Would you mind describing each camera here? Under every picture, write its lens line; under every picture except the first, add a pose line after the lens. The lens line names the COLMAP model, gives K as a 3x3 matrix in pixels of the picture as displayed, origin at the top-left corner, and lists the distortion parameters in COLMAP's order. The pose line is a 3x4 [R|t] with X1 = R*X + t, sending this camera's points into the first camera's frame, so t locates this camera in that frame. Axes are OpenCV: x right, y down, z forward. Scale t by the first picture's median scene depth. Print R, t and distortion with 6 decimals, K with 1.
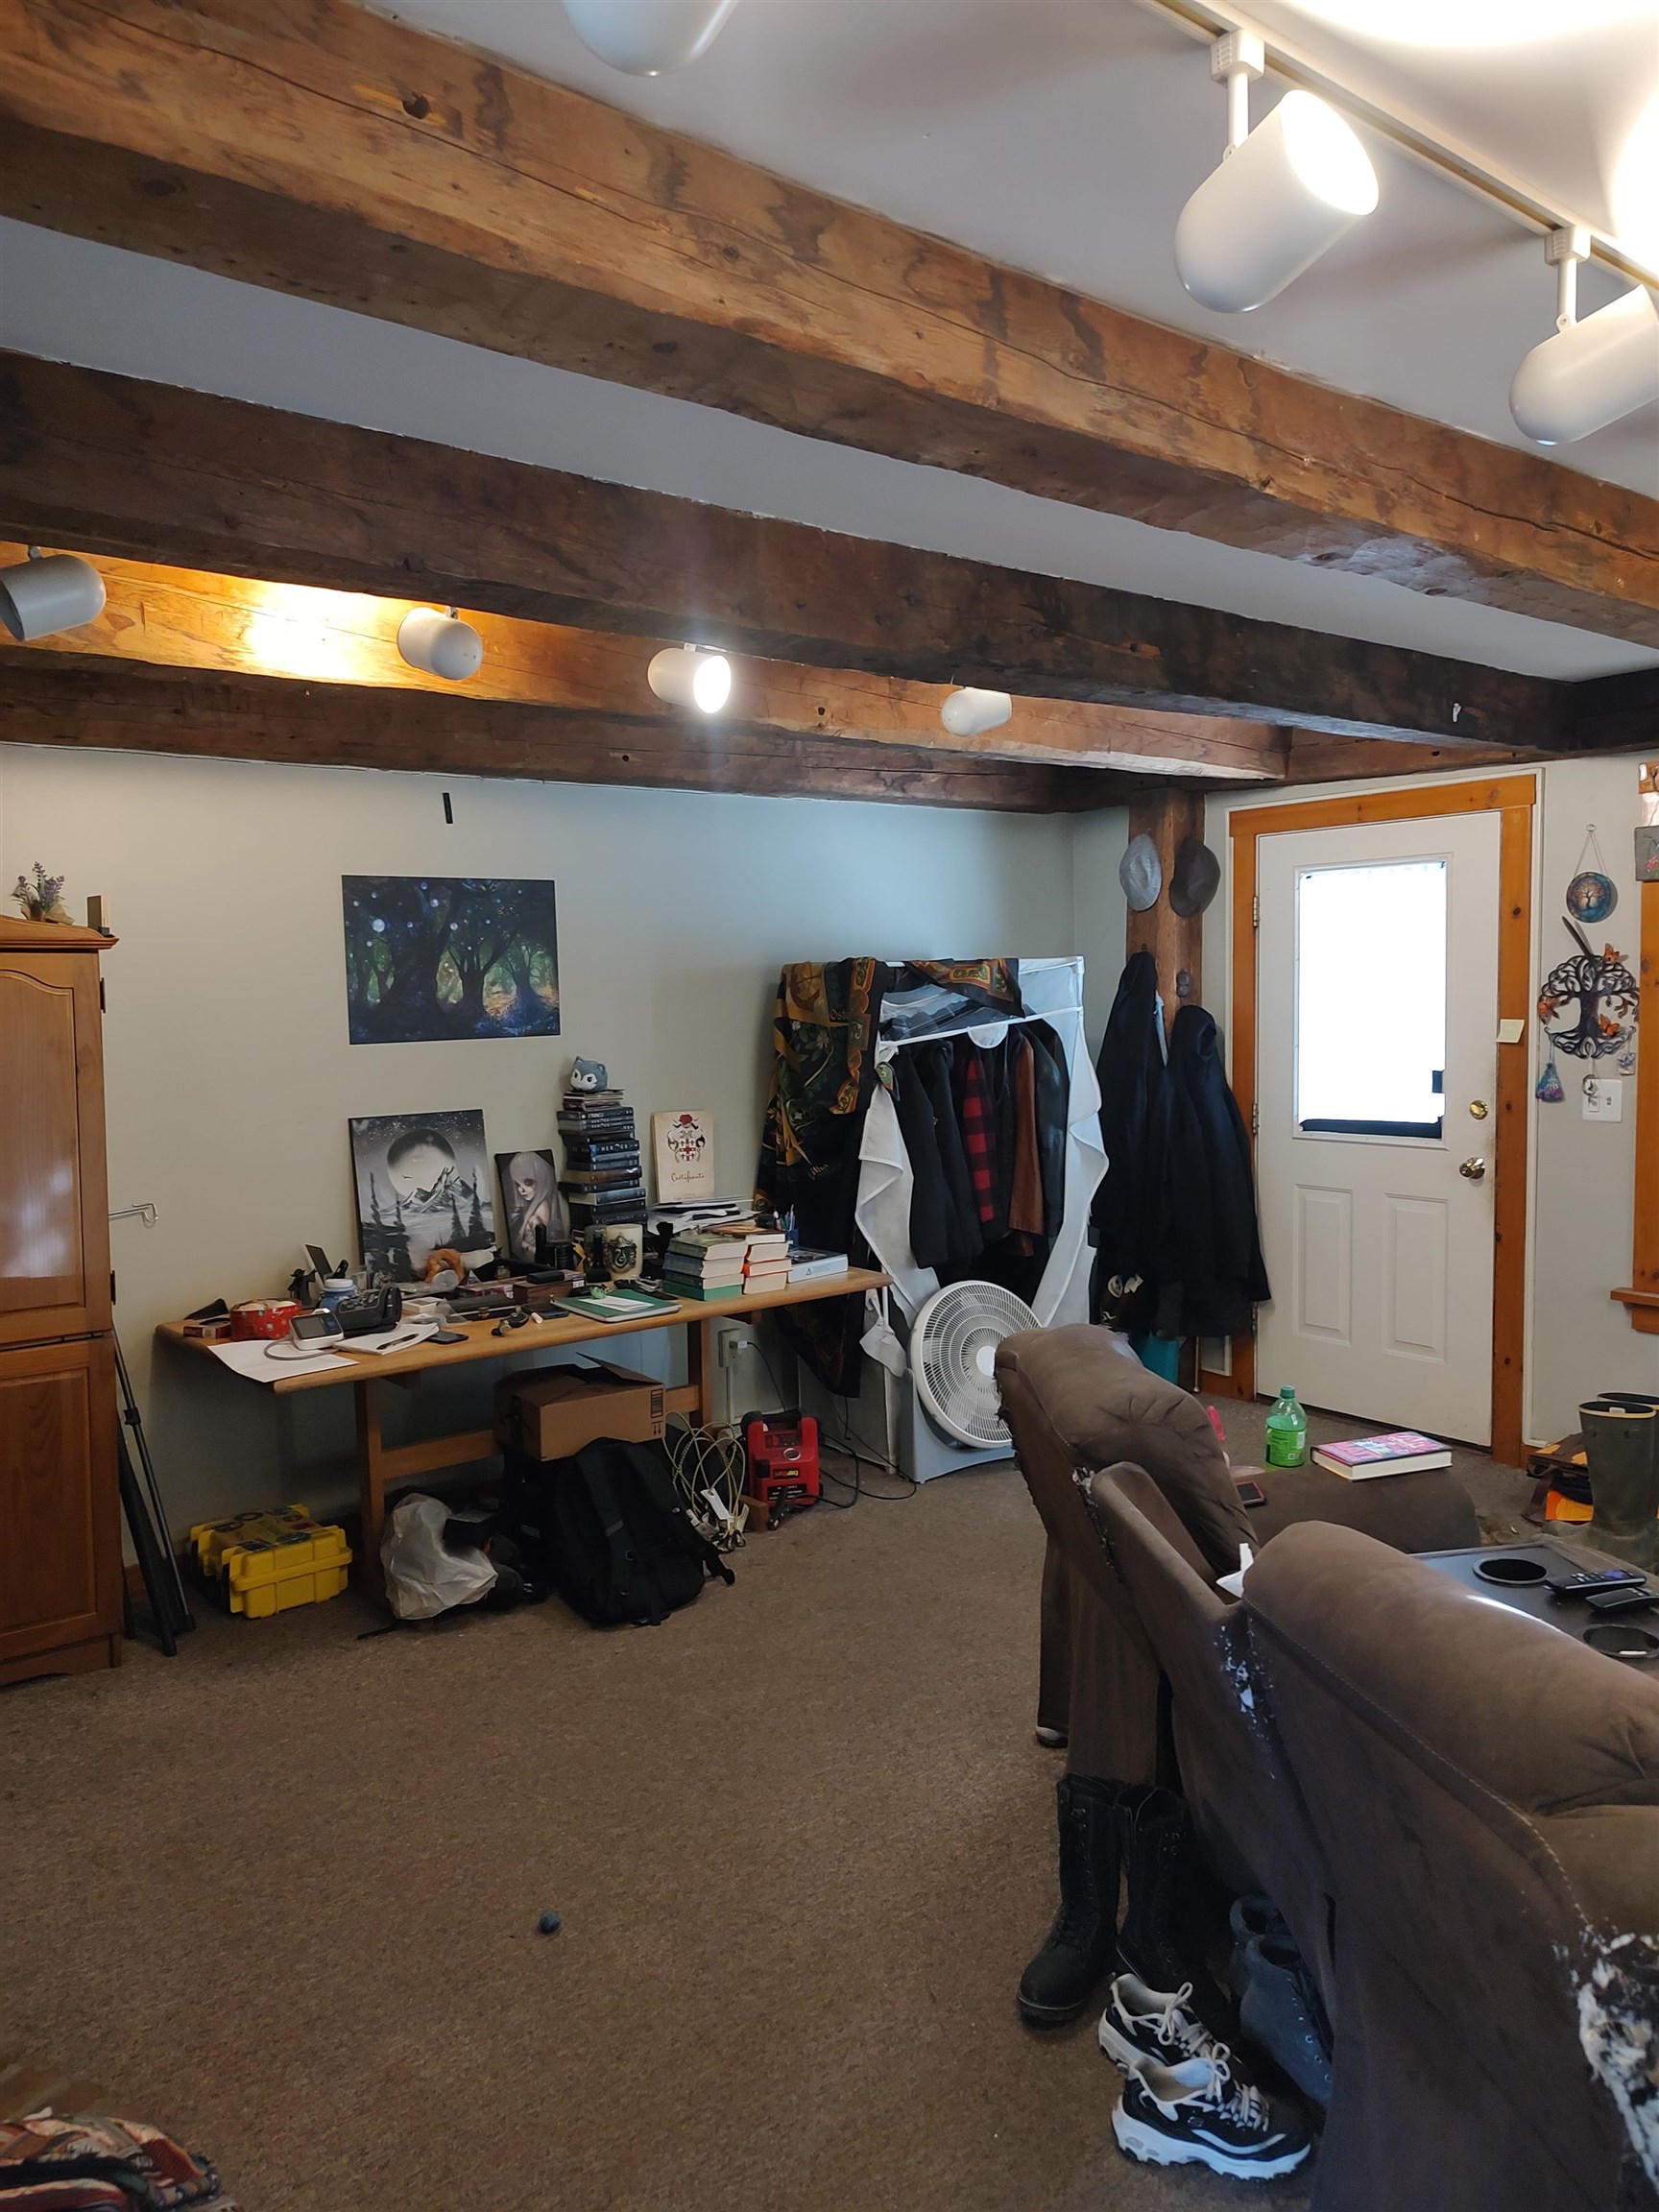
lens RADIAL K [[1558.5, 0, 841.5], [0, 1558.5, 1121.0], [0, 0, 1]] dist [0.019907, -0.016096]
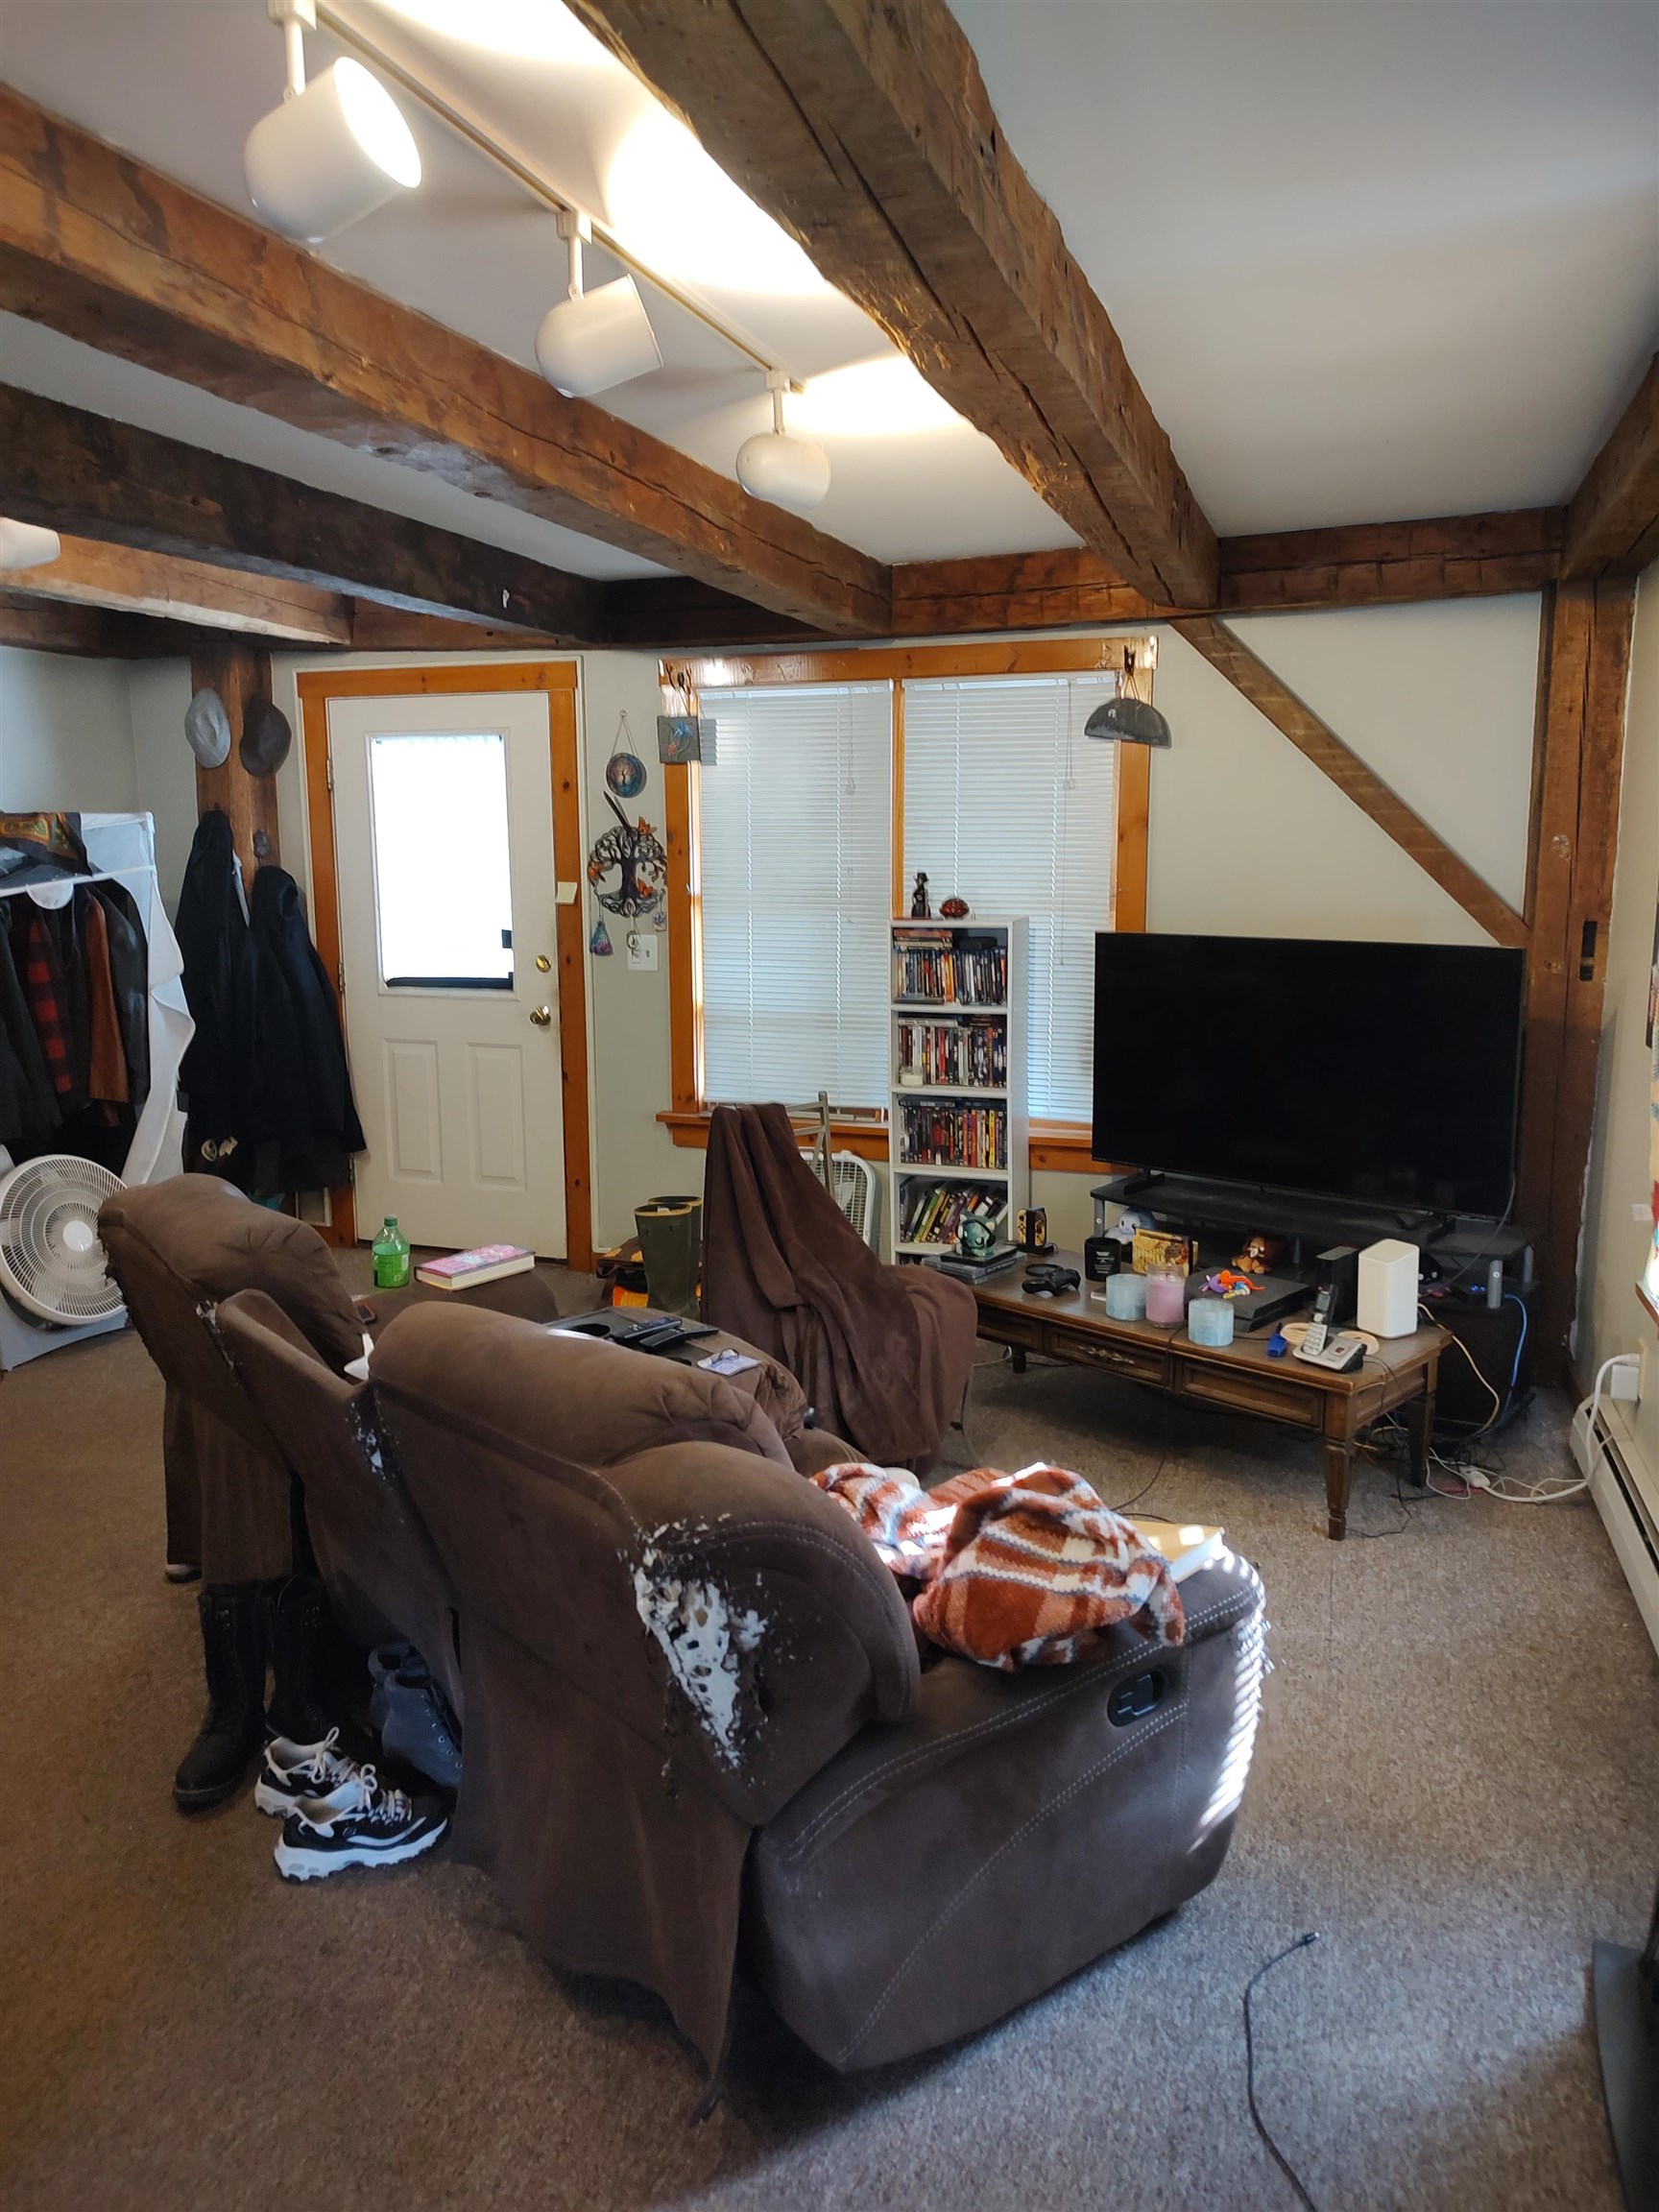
lens RADIAL K [[1558.5, 0, 829.5], [0, 1558.5, 1112.8], [0, 0, 1]] dist [0.019907, -0.016096]
pose [[0.843343, -0.072900, 0.532408, -0.040730], [0.030575, 0.995660, 0.087900, 0.013552], [-0.536505, -0.057852, 0.841912, -0.104674]]
